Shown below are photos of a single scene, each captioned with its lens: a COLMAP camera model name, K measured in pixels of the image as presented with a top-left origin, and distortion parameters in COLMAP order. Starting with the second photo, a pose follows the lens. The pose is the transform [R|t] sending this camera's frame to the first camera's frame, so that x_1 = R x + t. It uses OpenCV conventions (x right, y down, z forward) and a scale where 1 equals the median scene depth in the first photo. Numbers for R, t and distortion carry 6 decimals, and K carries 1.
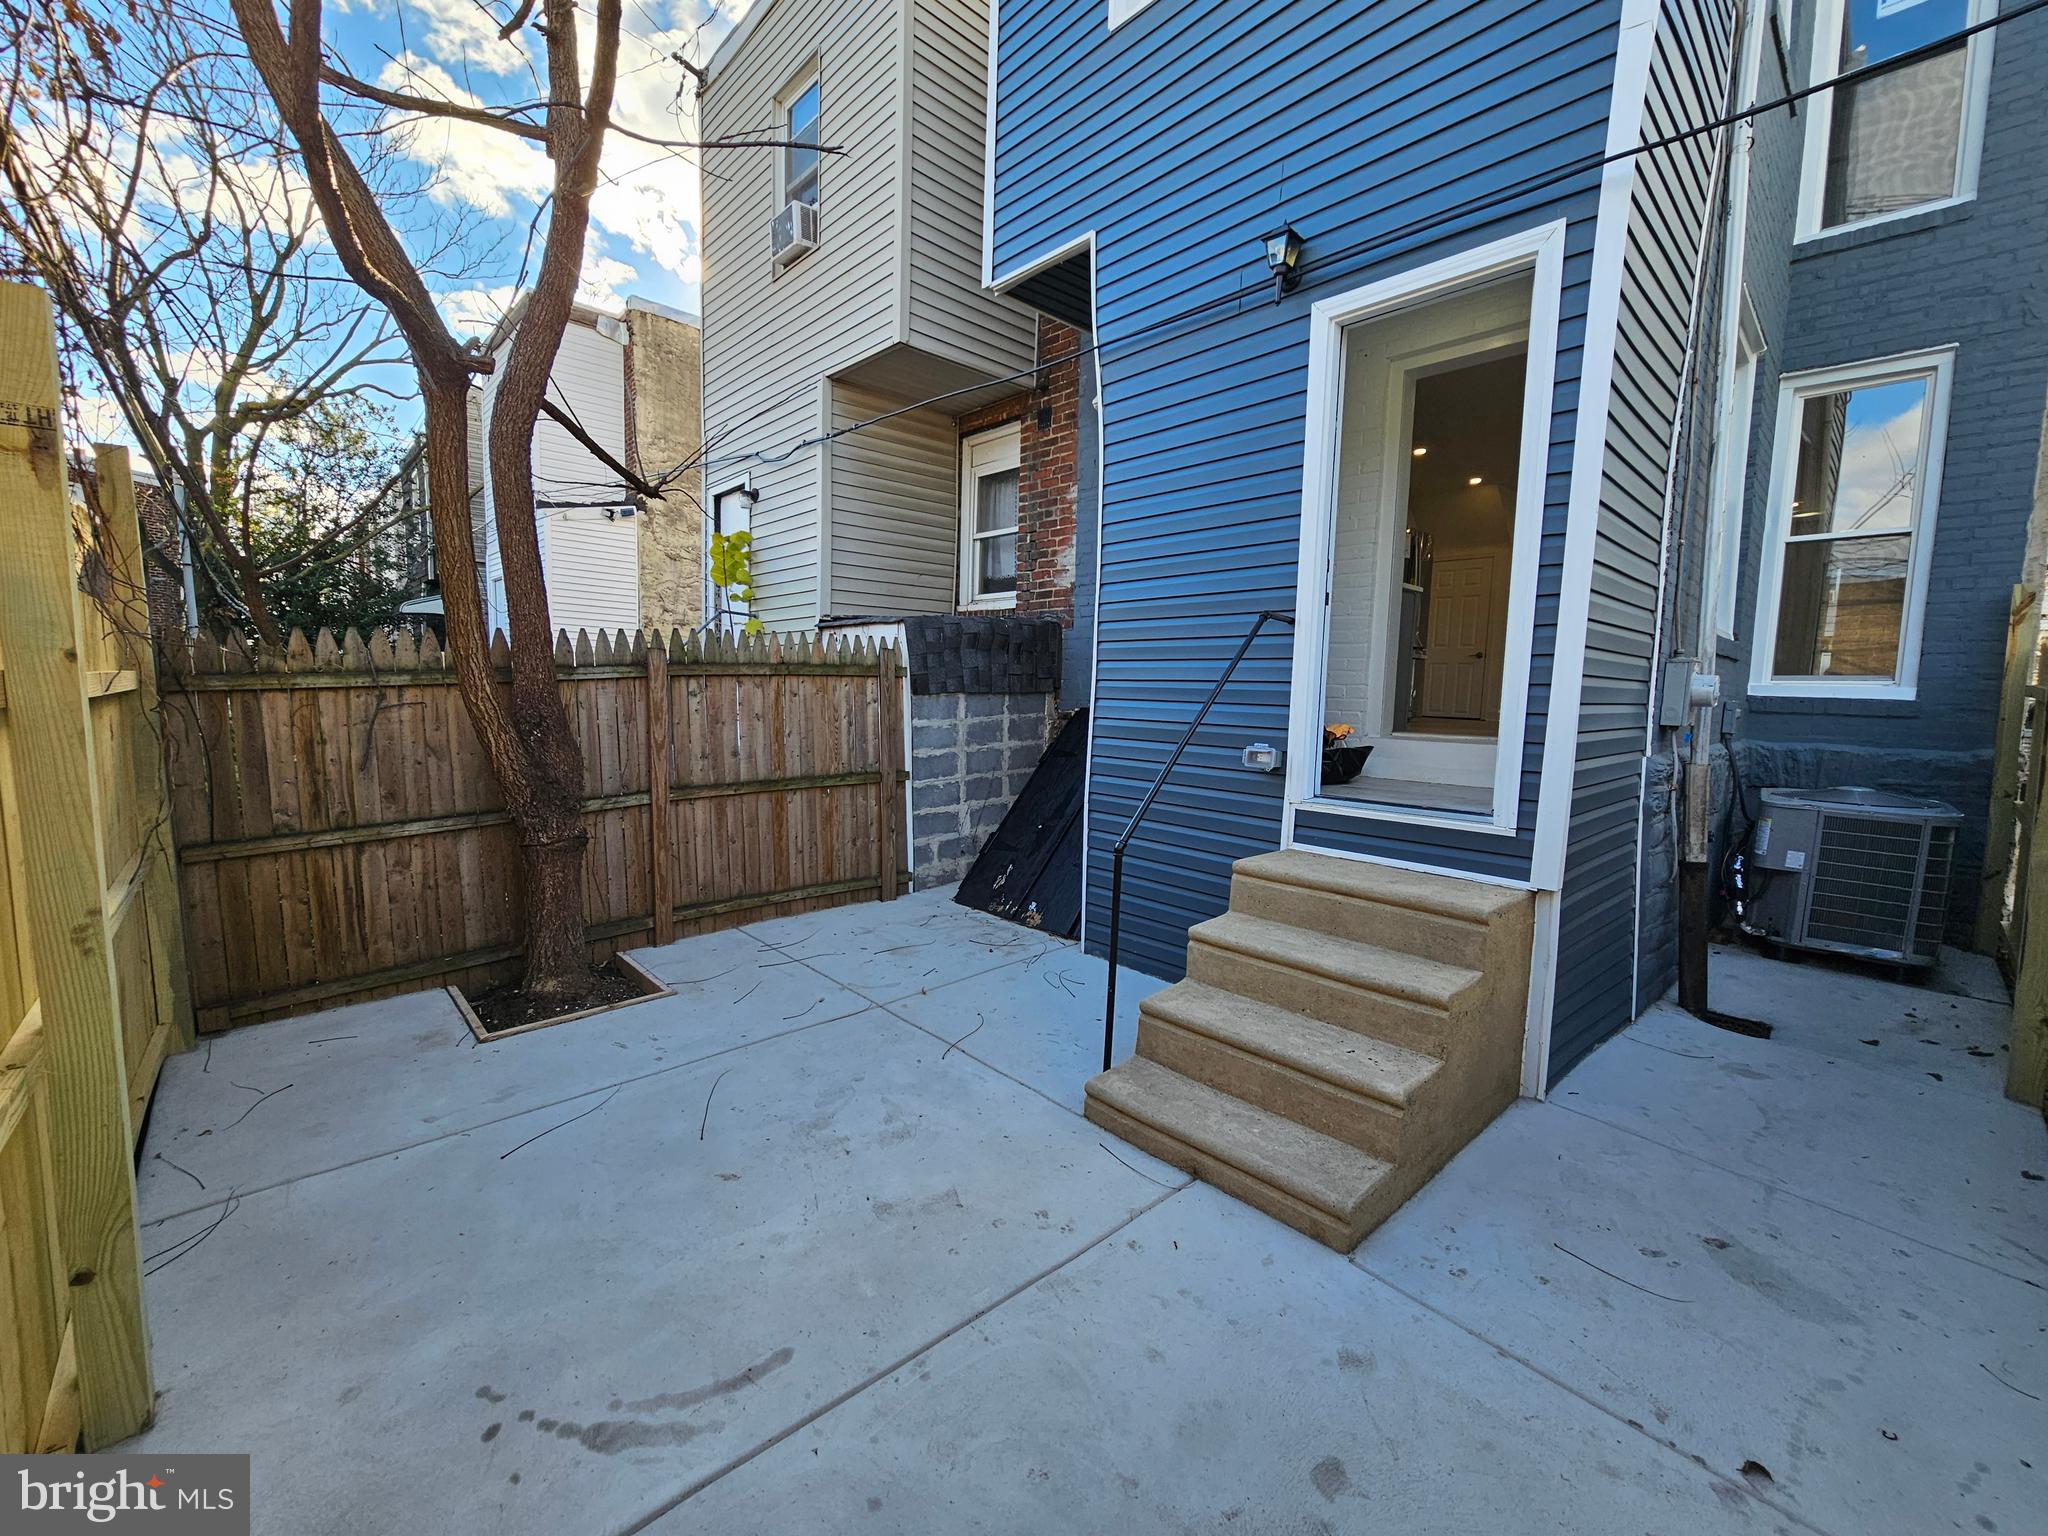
lens RADIAL K [[837.1, 0, 1019.1], [0, 837.1, 768.4], [0, 0, 1]] dist [-0.002975, 0.000180]
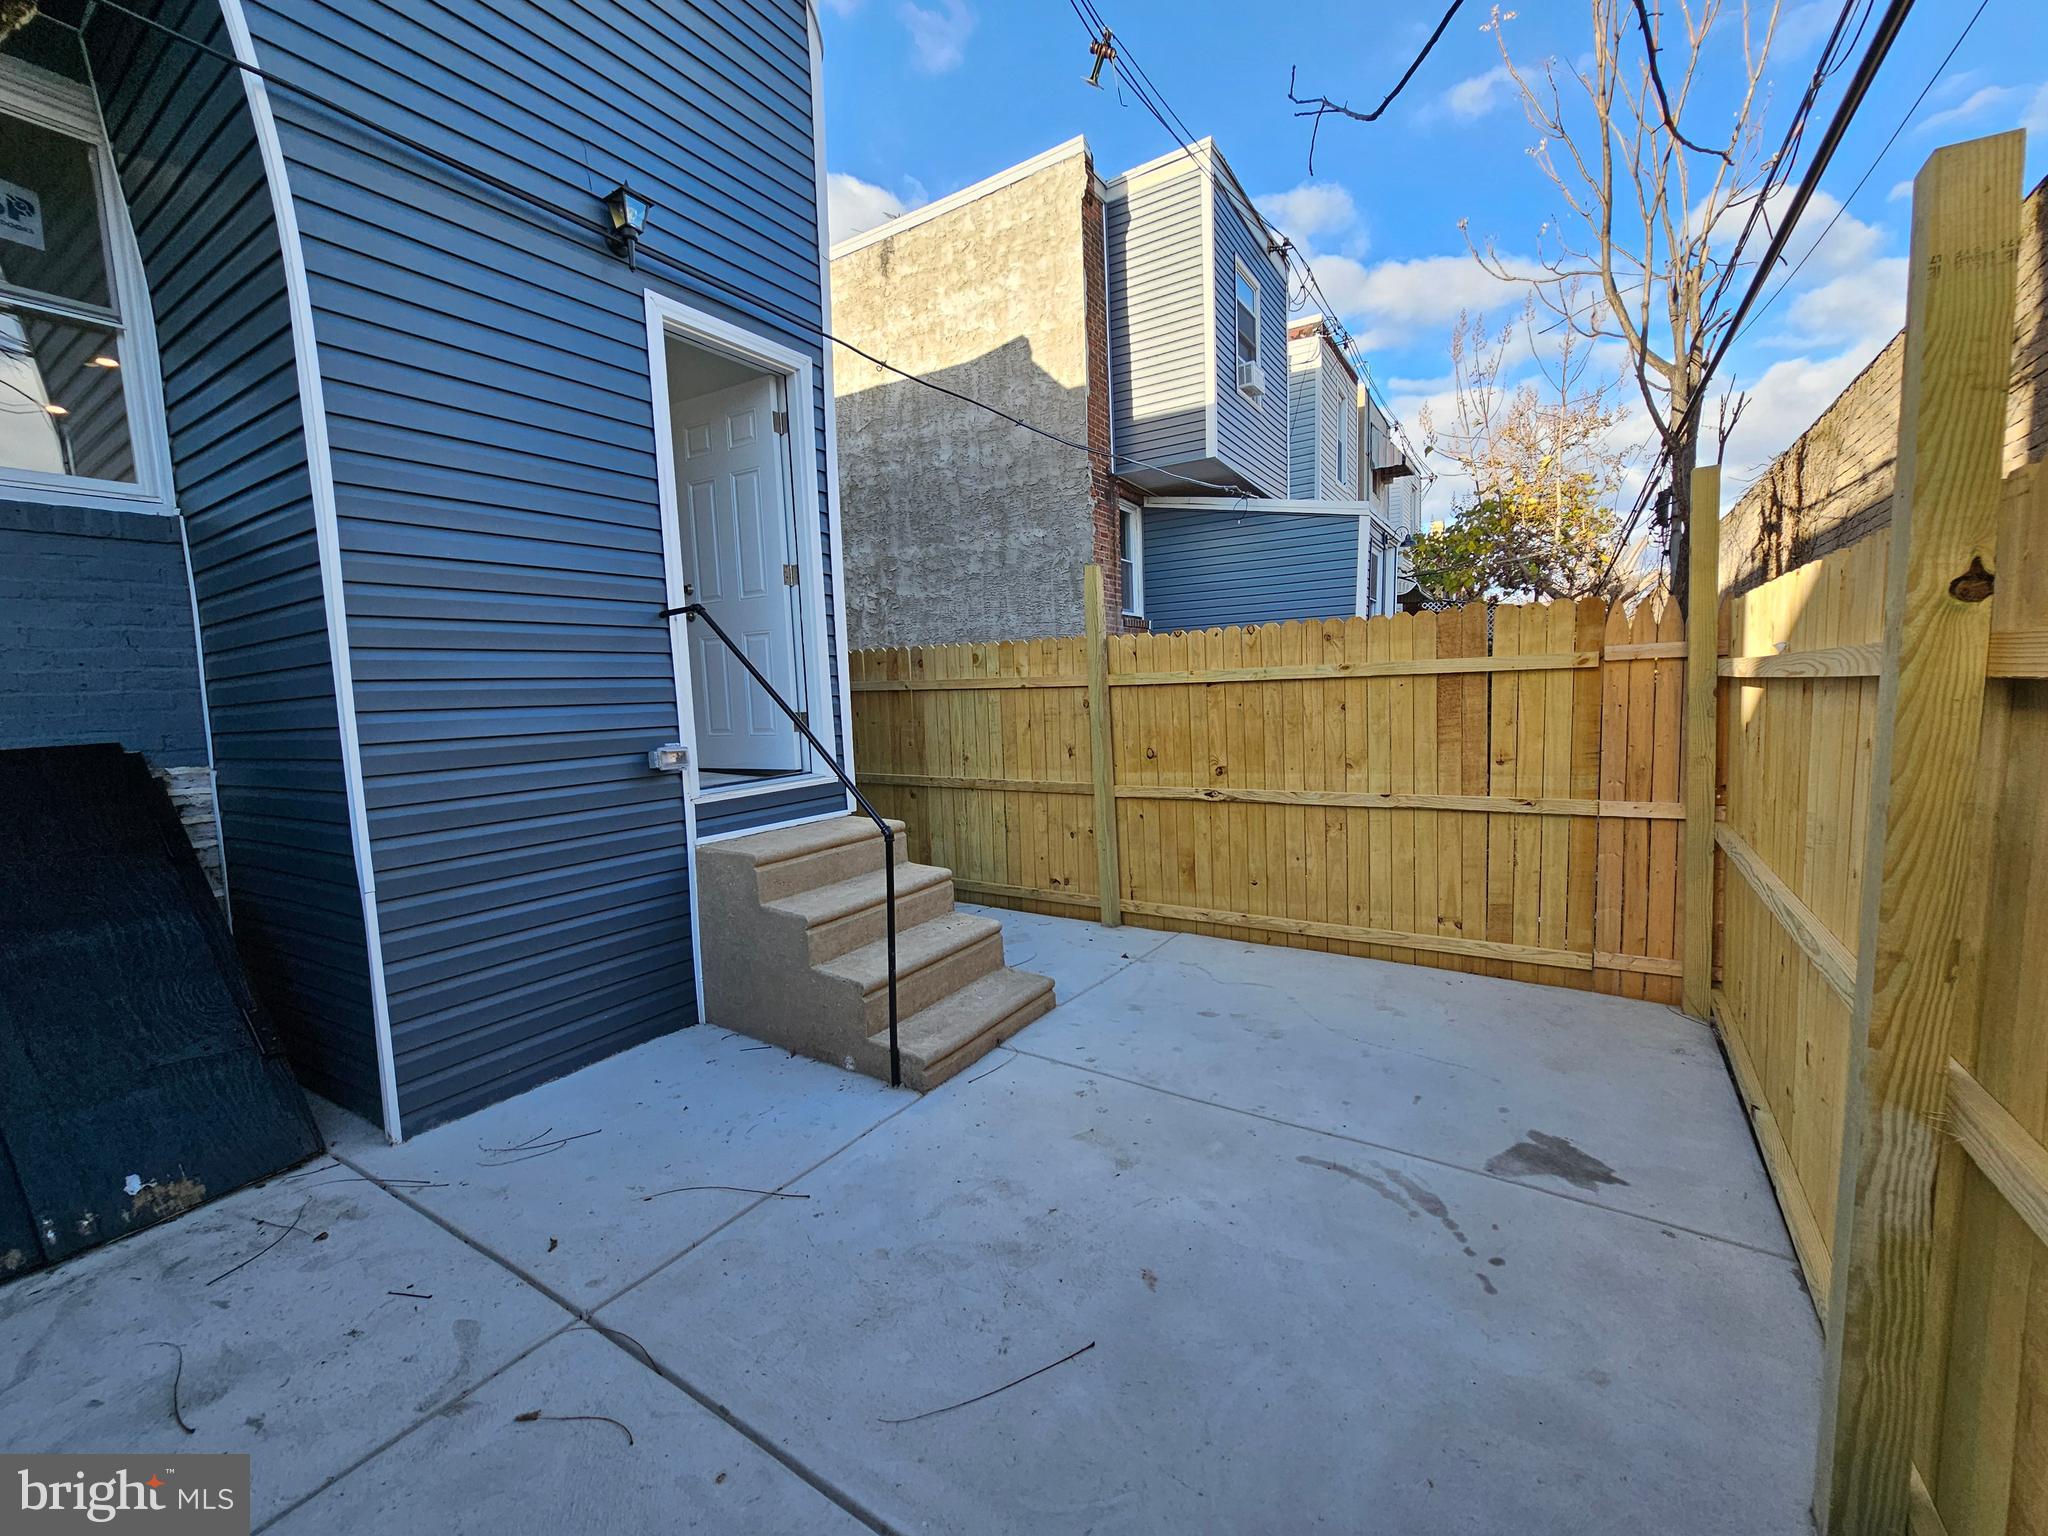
lens RADIAL K [[837.1, 0, 1017.7], [0, 837.1, 768.4], [0, 0, 1]] dist [-0.002975, 0.000180]
pose [[-0.251924, -0.108274, 0.961671, -0.940534], [0.120005, 0.982556, 0.142062, -0.116705], [-0.960278, 0.151194, -0.234536, 1.117821]]
